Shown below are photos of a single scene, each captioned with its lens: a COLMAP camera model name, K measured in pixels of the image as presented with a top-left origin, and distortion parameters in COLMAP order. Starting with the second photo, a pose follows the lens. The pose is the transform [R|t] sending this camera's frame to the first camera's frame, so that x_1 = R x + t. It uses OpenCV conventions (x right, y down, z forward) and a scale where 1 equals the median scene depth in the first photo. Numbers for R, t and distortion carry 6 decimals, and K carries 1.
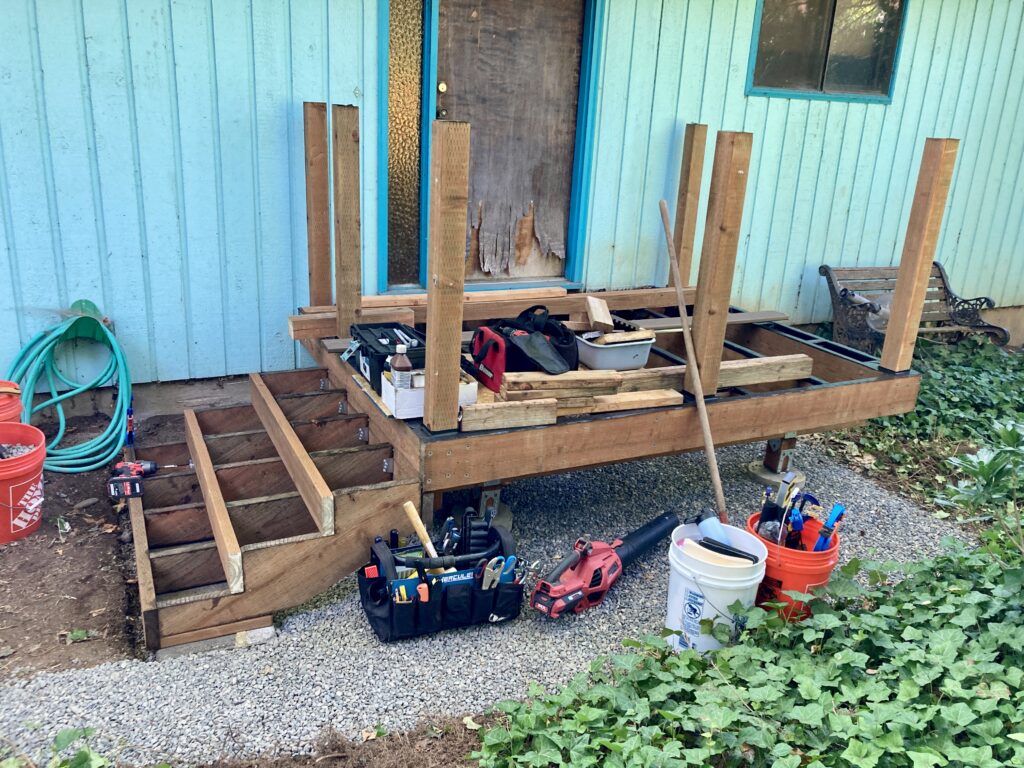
lens RADIAL K [[847.3, 0, 509.3], [0, 847.3, 383.1], [0, 0, 1]] dist [0.028275, -0.040525]
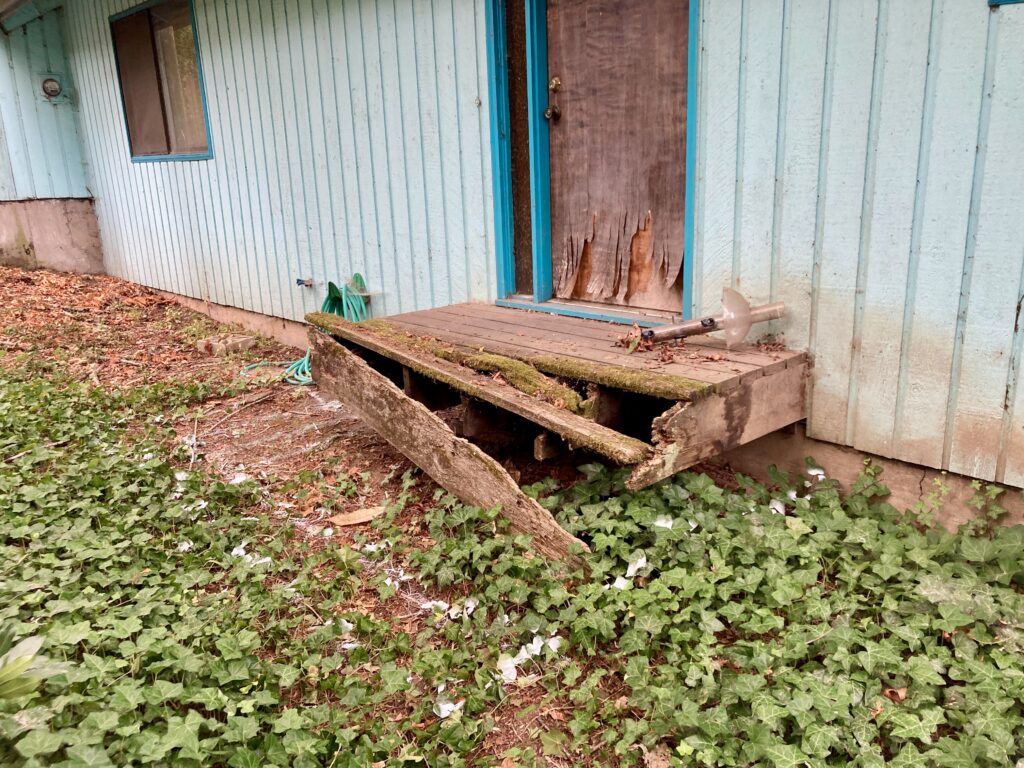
lens RADIAL K [[847.3, 0, 516.0], [0, 847.3, 387.6], [0, 0, 1]] dist [0.028275, -0.040525]
pose [[0.280178, 0.193646, -0.940213, 0.796127], [-0.245520, 0.961321, 0.124830, -0.132653], [0.928019, 0.195867, 0.316885, 0.705665]]
